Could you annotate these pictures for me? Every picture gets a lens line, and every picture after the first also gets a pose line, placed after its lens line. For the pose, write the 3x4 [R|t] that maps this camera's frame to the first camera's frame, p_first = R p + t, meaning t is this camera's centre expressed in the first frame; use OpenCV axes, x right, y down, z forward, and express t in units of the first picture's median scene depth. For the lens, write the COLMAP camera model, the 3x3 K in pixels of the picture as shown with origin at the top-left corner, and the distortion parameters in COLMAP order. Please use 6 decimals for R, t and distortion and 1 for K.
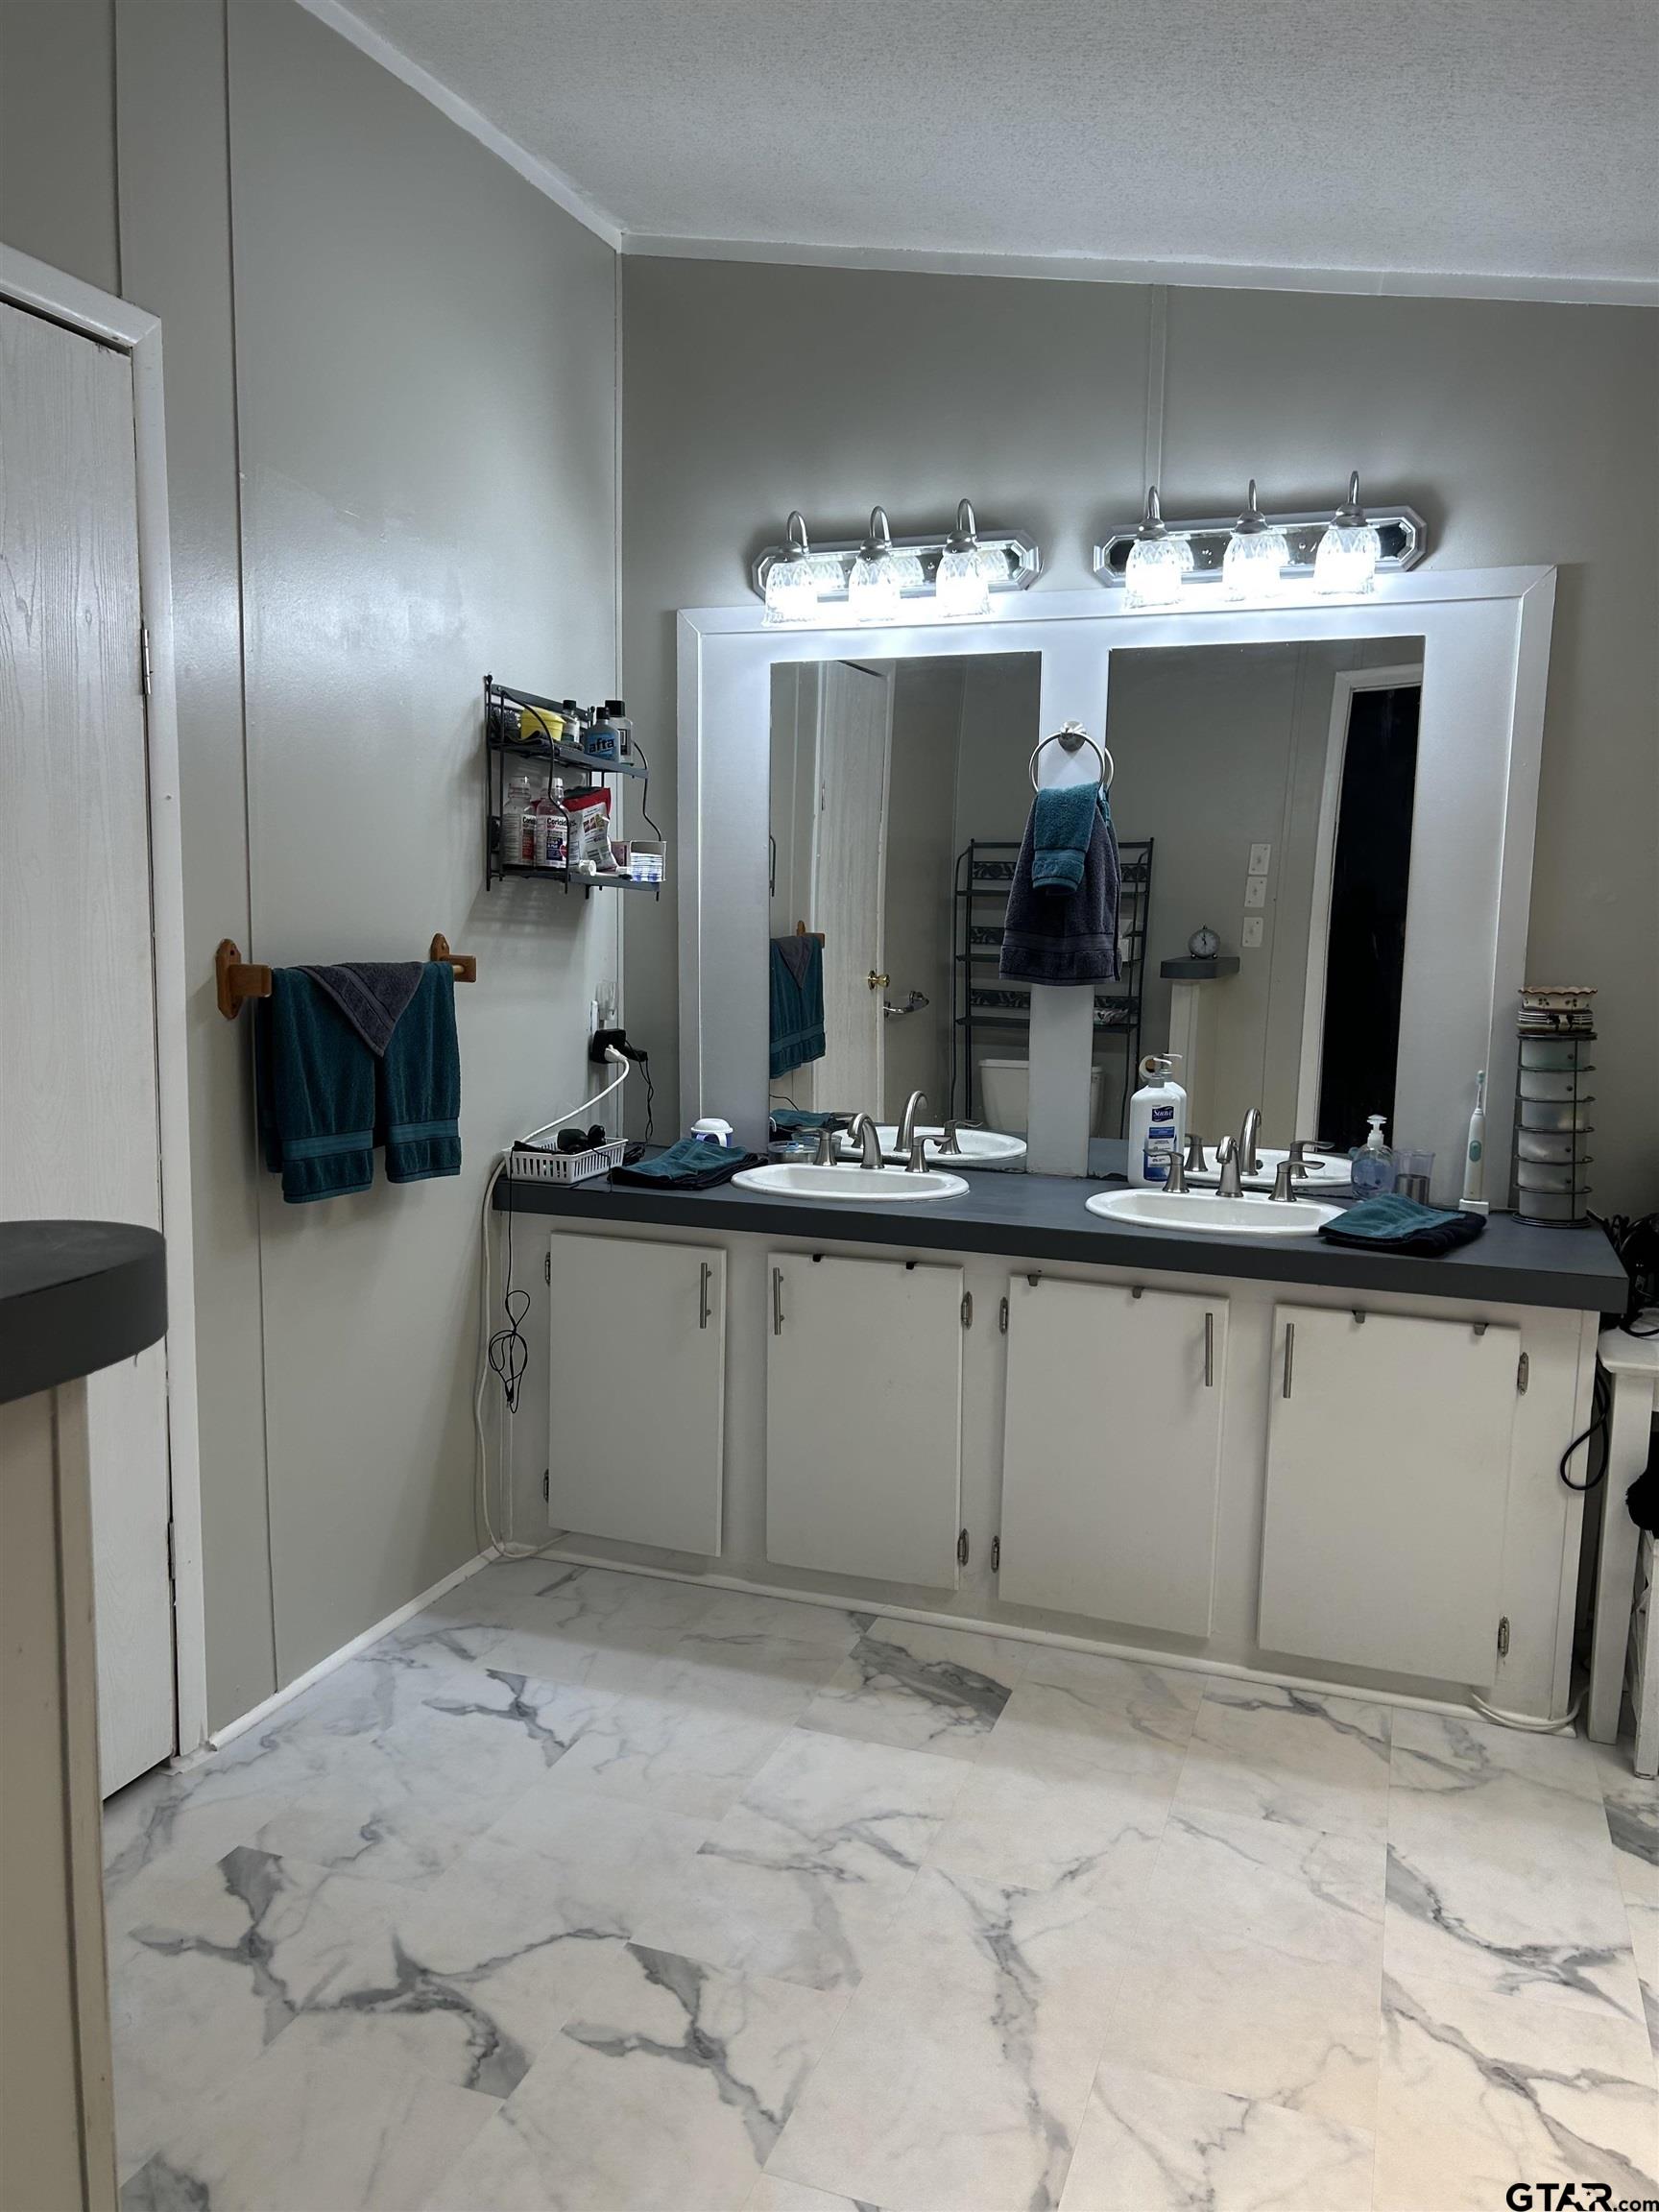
lens RADIAL K [[1633.7, 0, 829.5], [0, 1633.7, 1106.0], [0, 0, 1]] dist [0.004638, 0.002856]
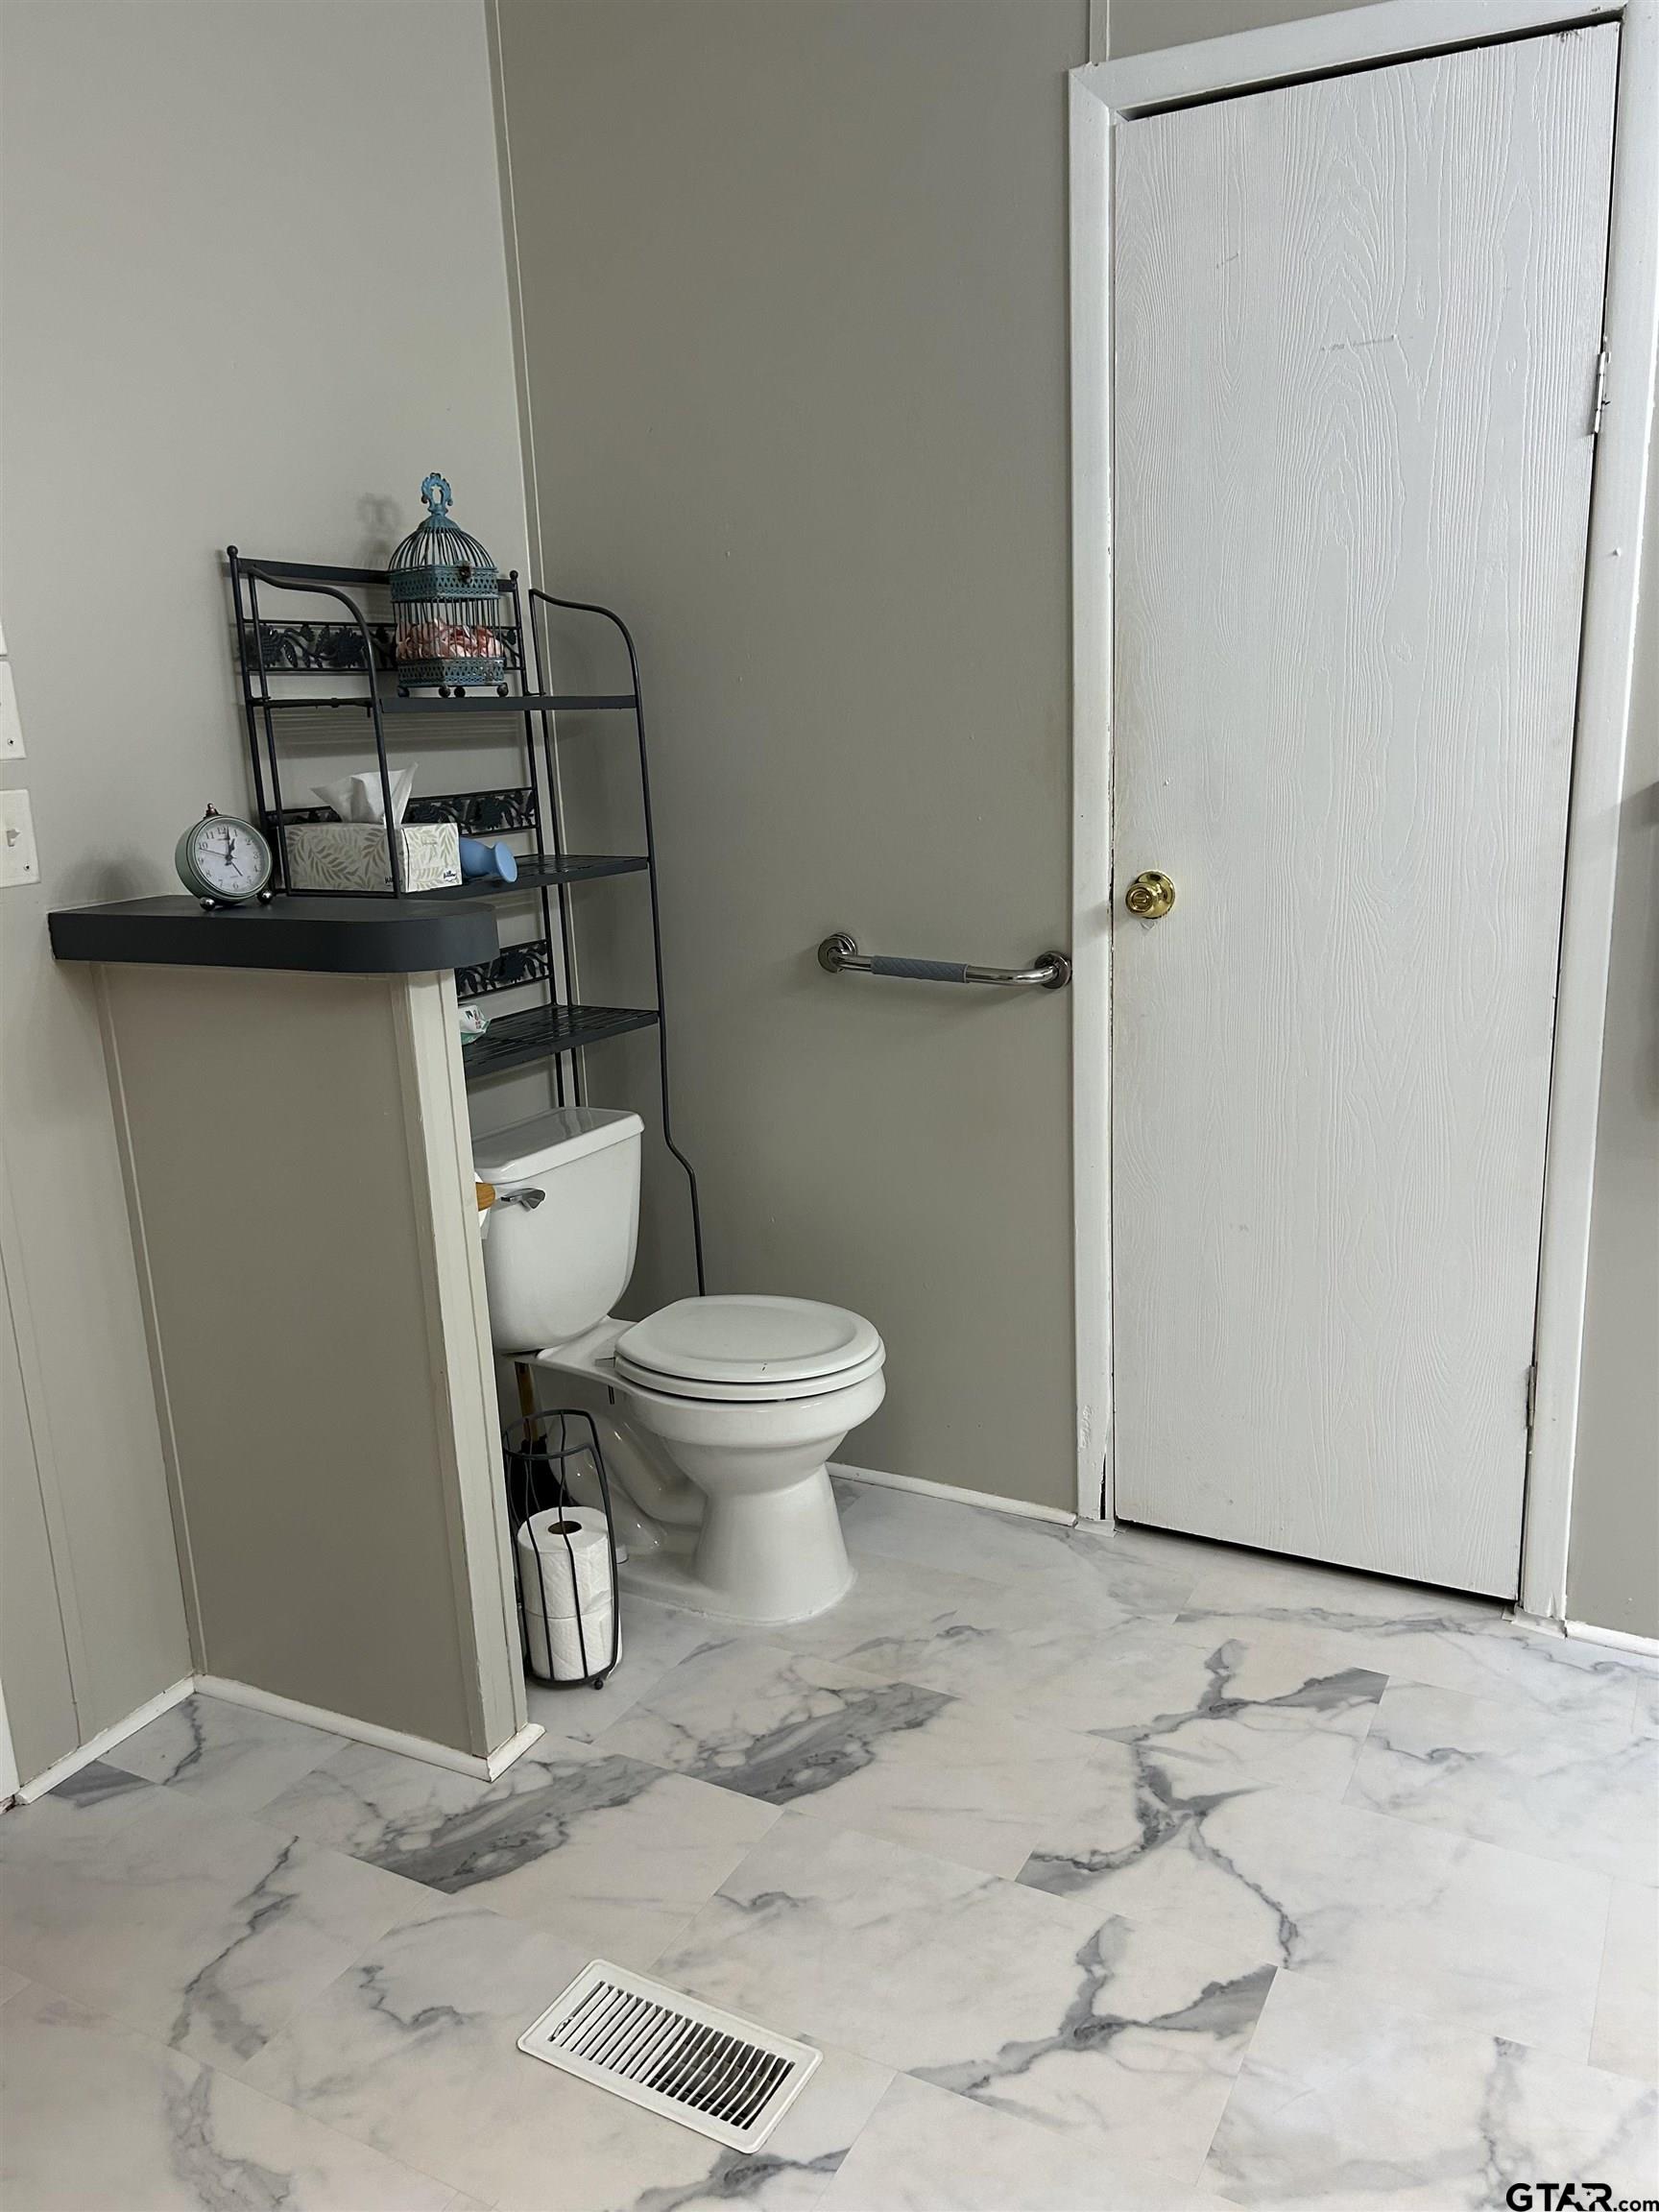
lens RADIAL K [[1644.0, 0, 829.5], [0, 1644.0, 1106.0], [0, 0, 1]] dist [0.068512, -0.083687]
pose [[-0.151781, 0.216817, -0.964341, 0.651227], [-0.082744, 0.969432, 0.230985, -0.090191], [0.984945, 0.114853, -0.129201, 0.864125]]
